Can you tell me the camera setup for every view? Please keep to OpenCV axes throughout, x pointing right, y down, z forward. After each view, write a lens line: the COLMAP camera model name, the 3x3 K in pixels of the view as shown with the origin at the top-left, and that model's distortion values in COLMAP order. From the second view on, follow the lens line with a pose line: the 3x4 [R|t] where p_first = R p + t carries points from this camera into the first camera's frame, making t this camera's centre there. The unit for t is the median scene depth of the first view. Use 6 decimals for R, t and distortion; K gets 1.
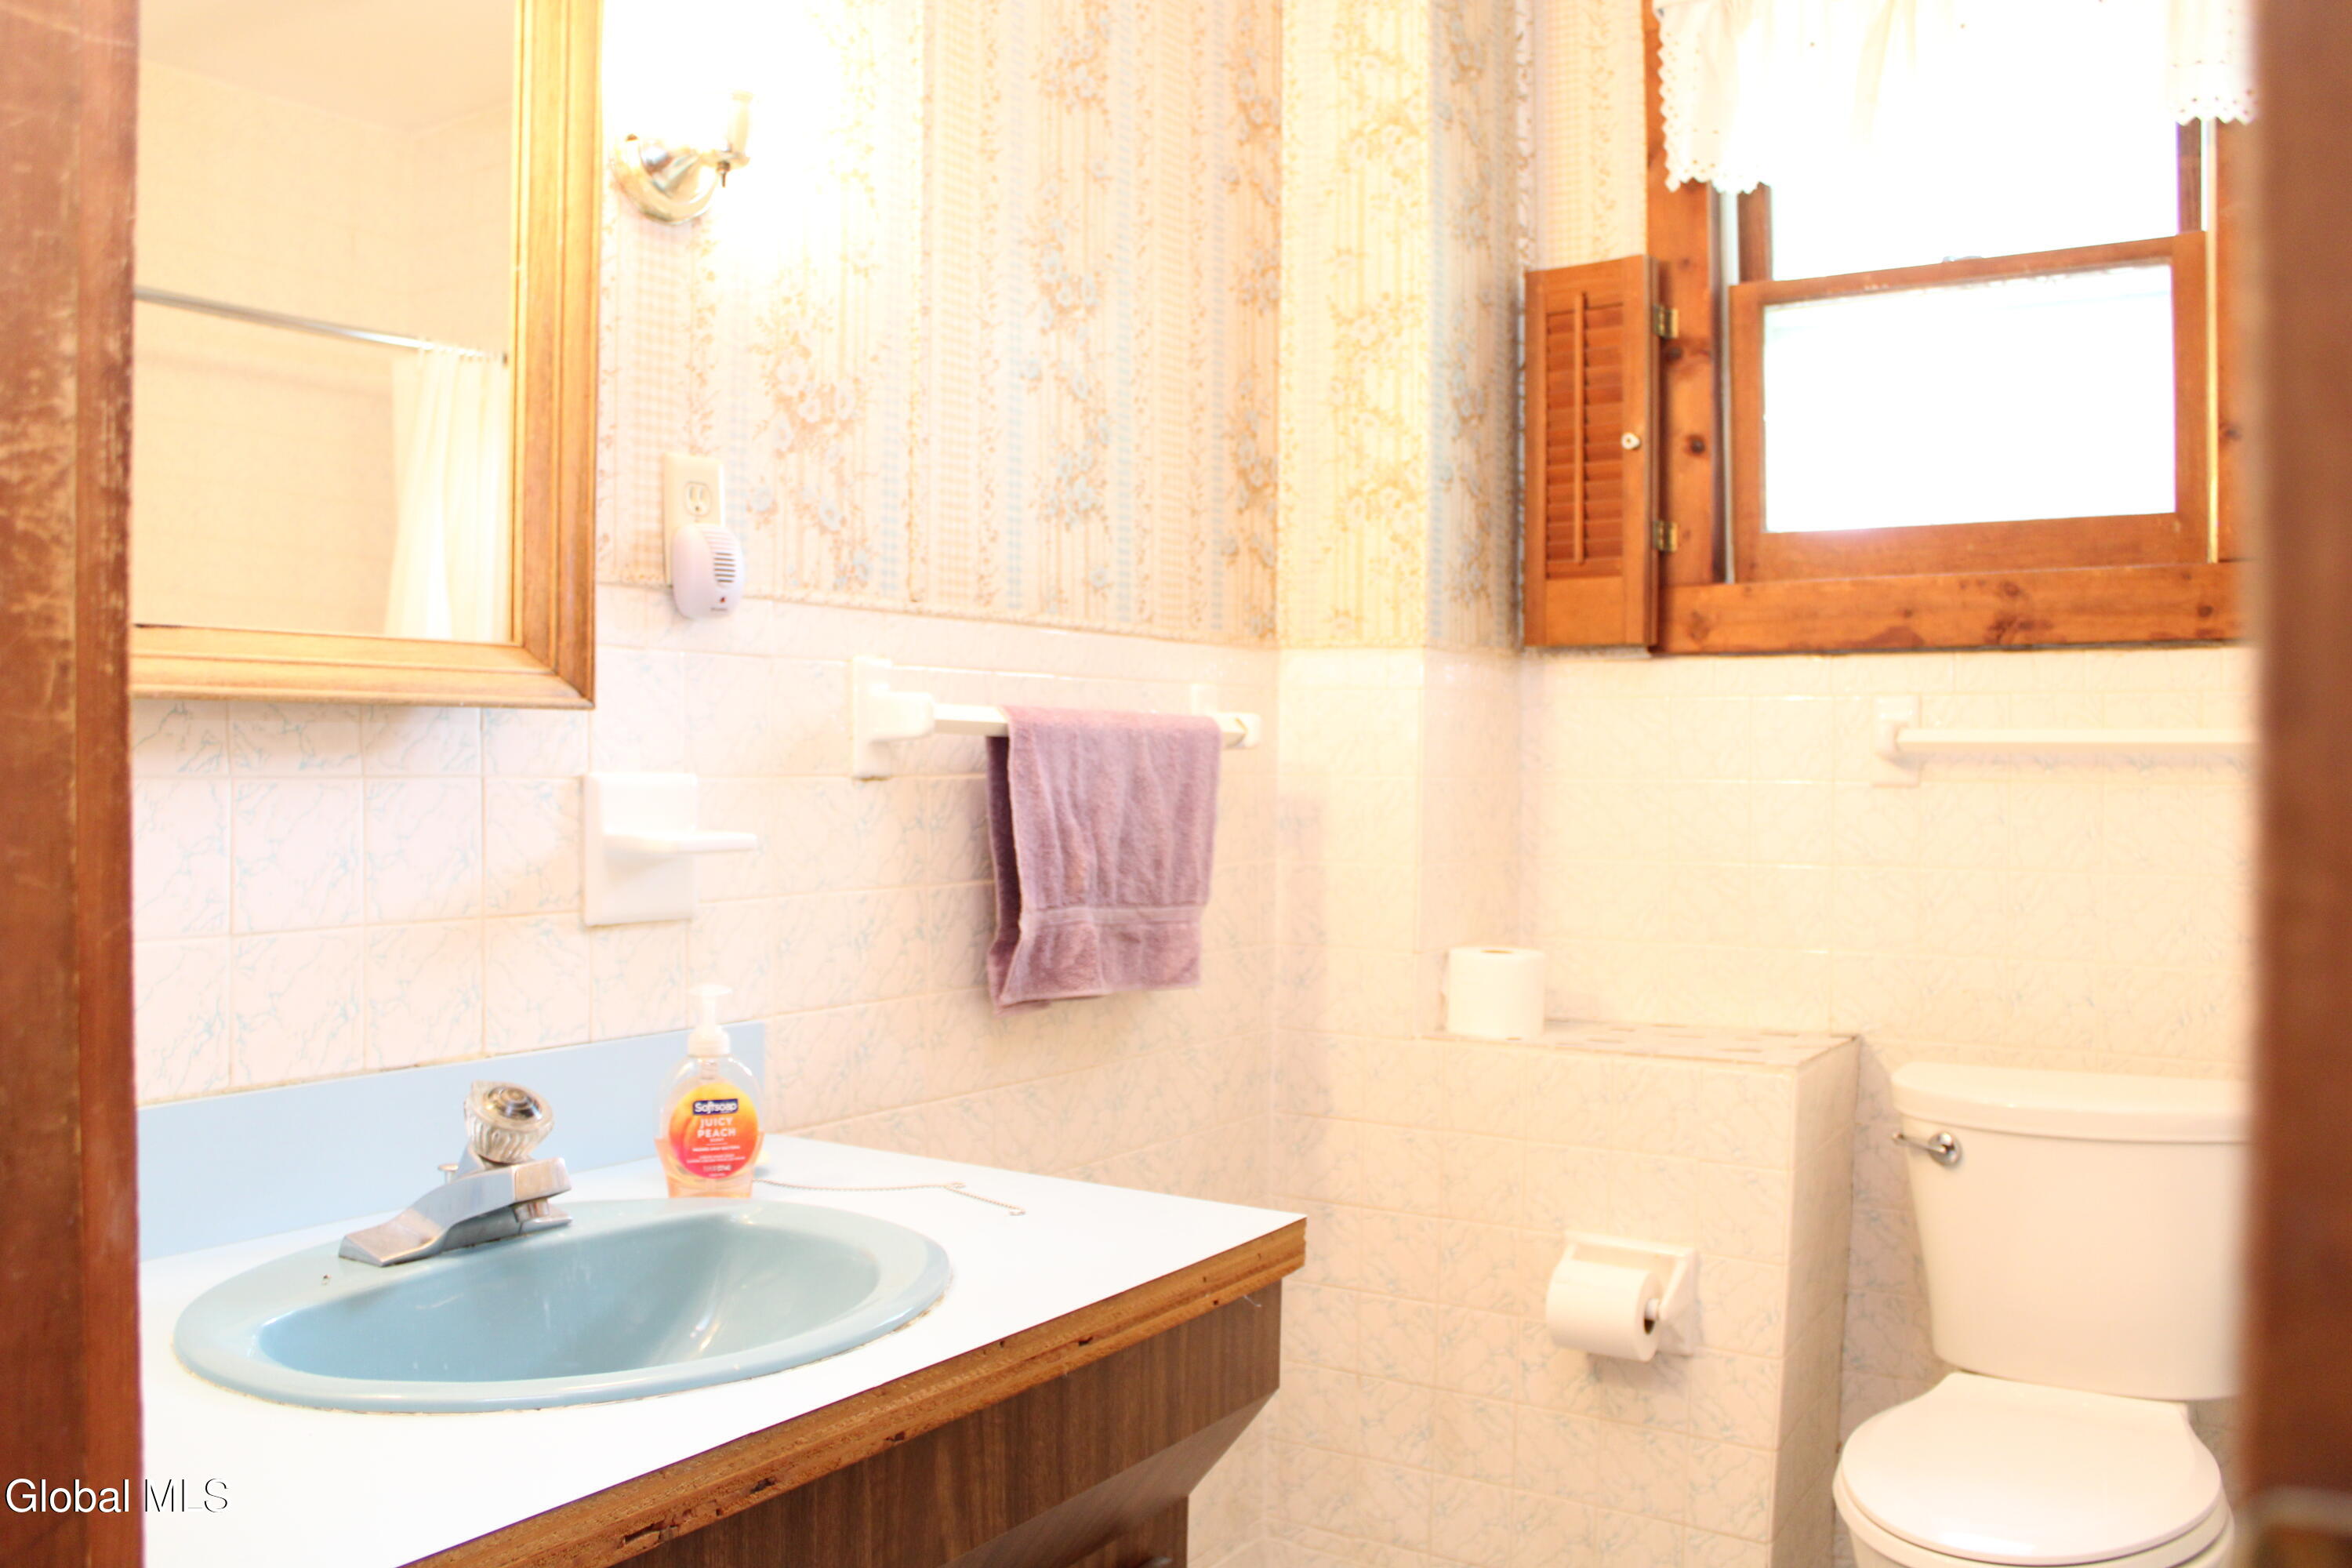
lens RADIAL K [[1978.0, 0, 1170.1], [0, 1978.0, 800.4], [0, 0, 1]] dist [-0.157508, 0.133392]
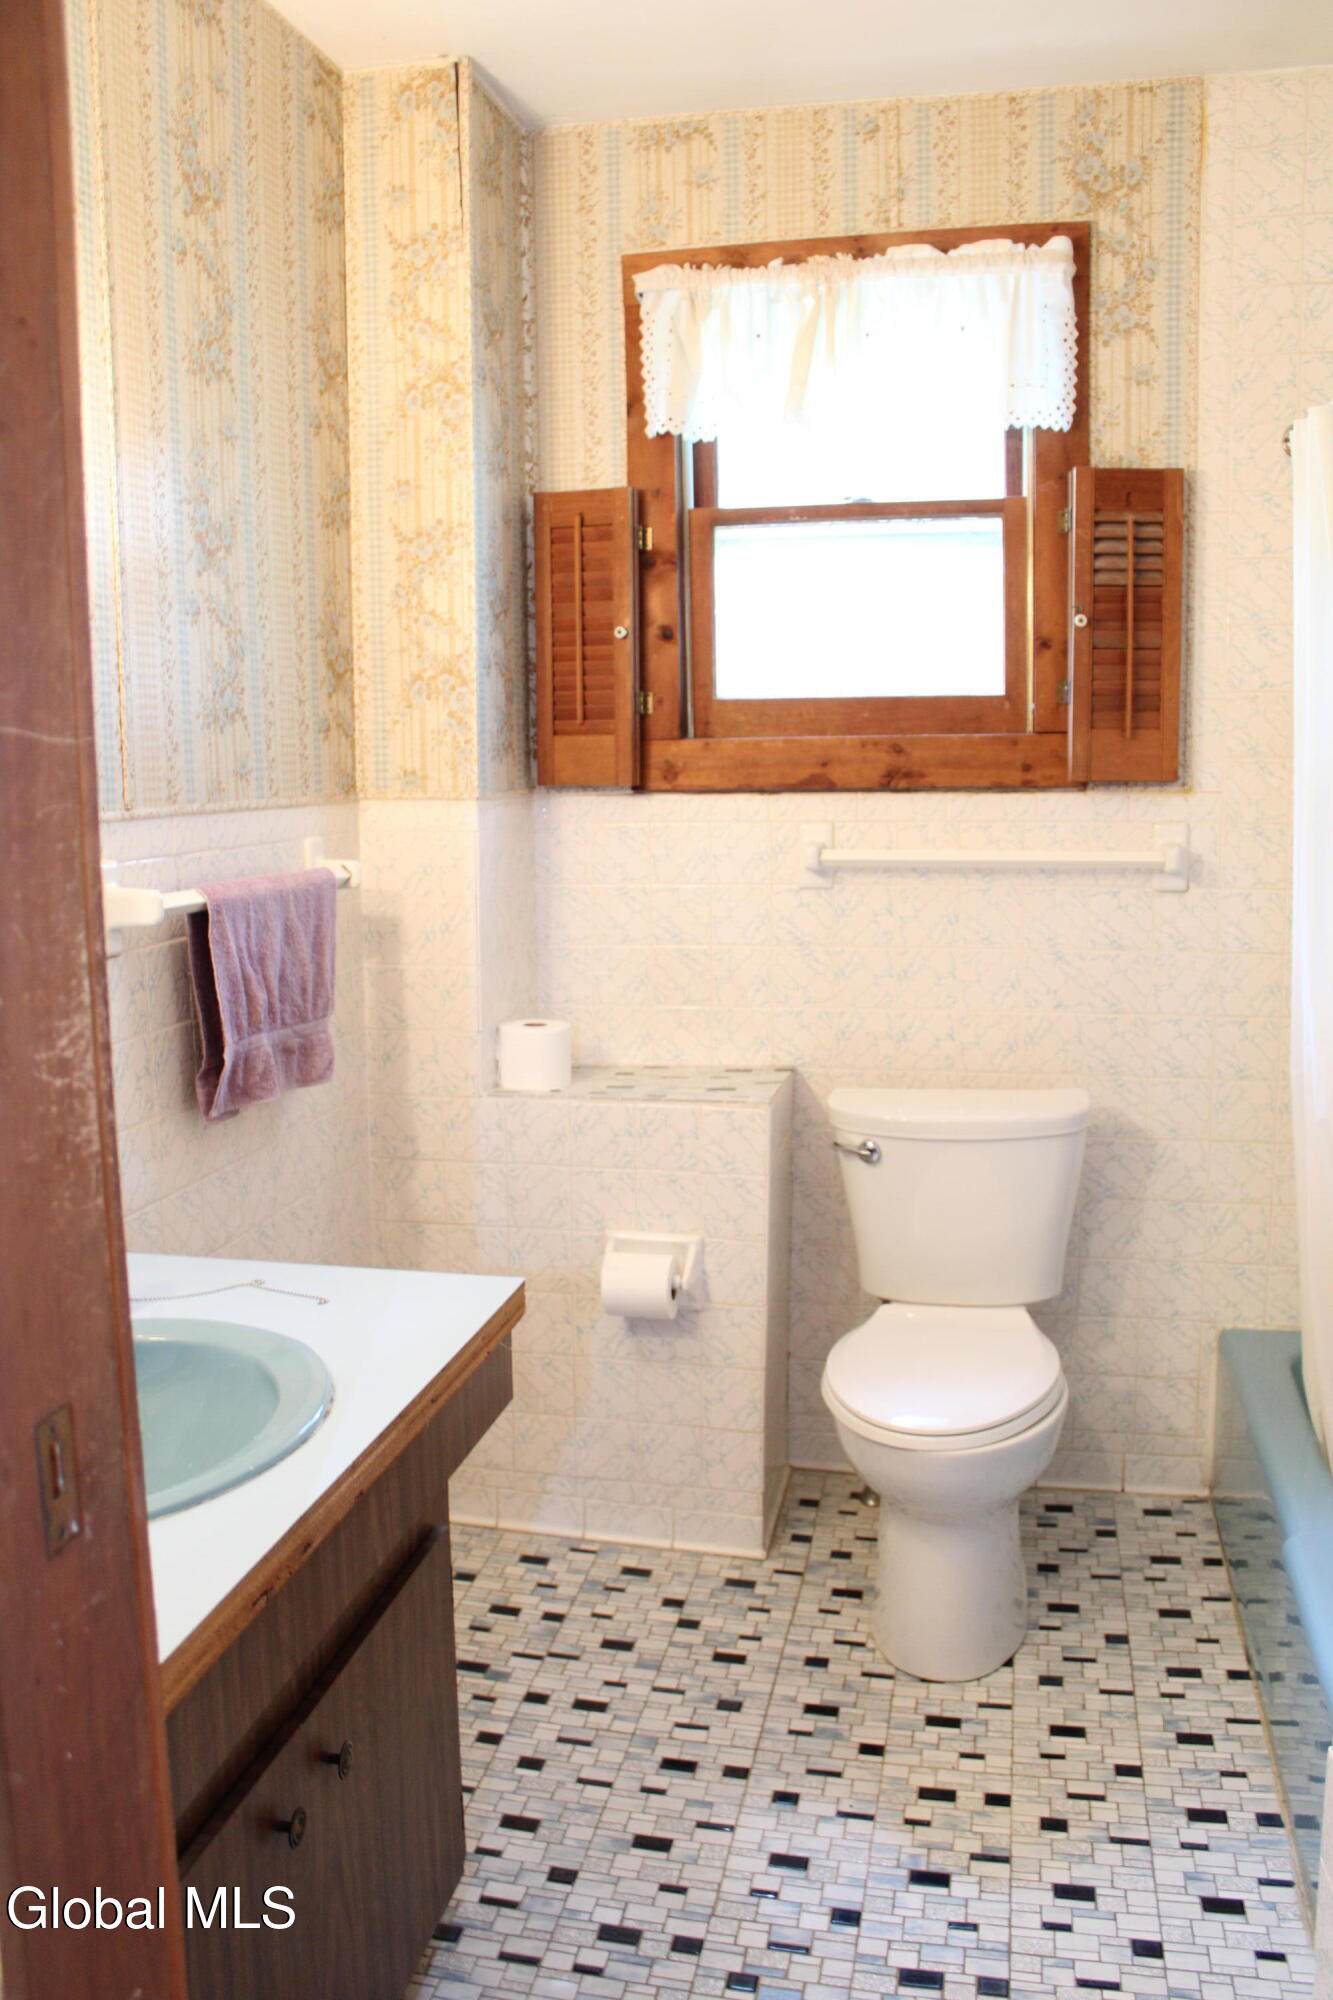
lens RADIAL K [[1682.0, 0, 687.2], [0, 1682.0, 1014.3], [0, 0, 1]] dist [-0.157508, 0.133392]
pose [[0.932787, -0.072633, 0.353033, -0.151543], [0.025318, 0.990269, 0.136842, -0.091089], [-0.359537, -0.118706, 0.925550, -0.092789]]
